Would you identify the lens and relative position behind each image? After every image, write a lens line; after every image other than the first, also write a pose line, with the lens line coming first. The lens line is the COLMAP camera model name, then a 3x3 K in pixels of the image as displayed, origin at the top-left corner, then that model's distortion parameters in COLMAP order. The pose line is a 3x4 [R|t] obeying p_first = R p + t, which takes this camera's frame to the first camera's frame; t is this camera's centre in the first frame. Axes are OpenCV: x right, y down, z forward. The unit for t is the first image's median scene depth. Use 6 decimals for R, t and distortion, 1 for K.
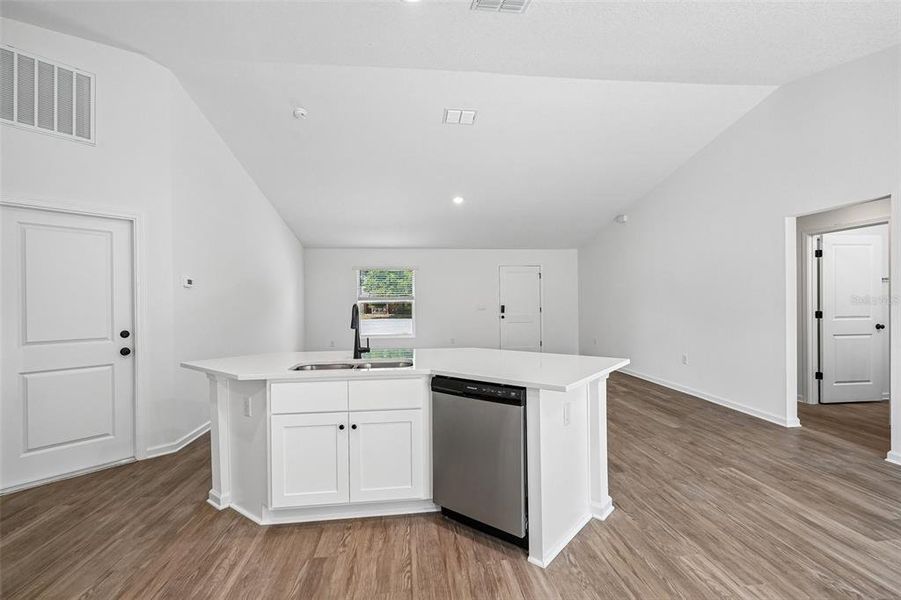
lens RADIAL K [[400.7, 0, 448.6], [0, 400.7, 300.9], [0, 0, 1]] dist [-0.002491, 0.000247]
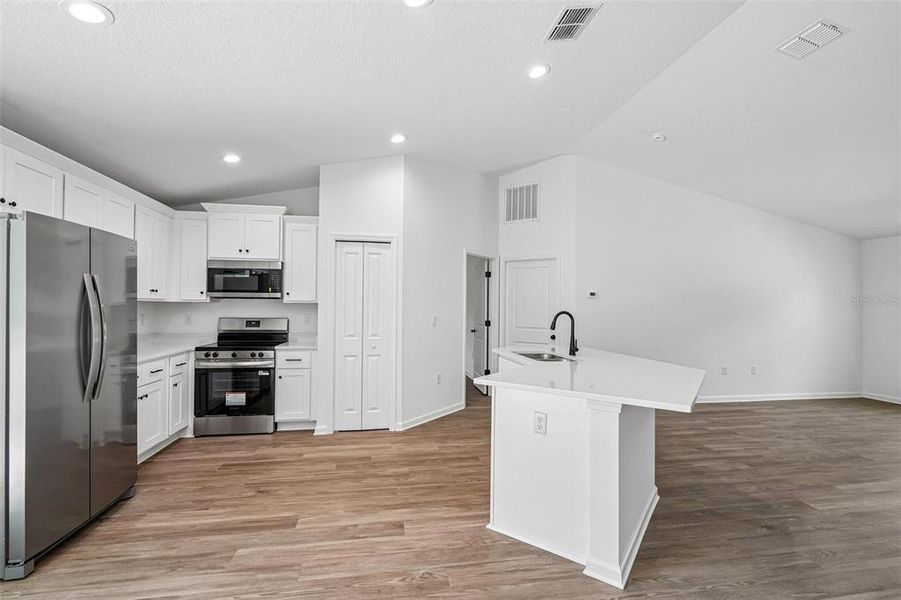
lens RADIAL K [[400.7, 0, 449.8], [0, 400.7, 305.3], [0, 0, 1]] dist [-0.002491, 0.000247]
pose [[0.068491, 0.001680, -0.997650, 1.108247], [-0.005873, 0.999982, 0.001281, -0.010302], [0.997634, 0.005772, 0.068499, 0.609411]]
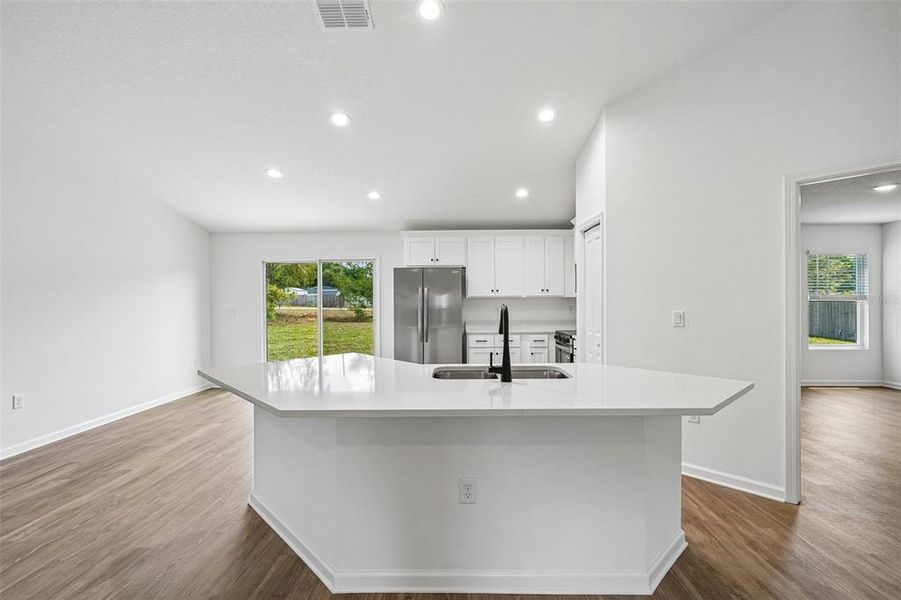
lens RADIAL K [[400.7, 0, 453.3], [0, 400.7, 301.6], [0, 0, 1]] dist [-0.002491, 0.000247]
pose [[-0.992651, 0.019341, 0.119459, -0.248134], [0.019317, 0.999812, -0.001364, 0.002378], [-0.119462, 0.000954, -0.992838, 1.931597]]
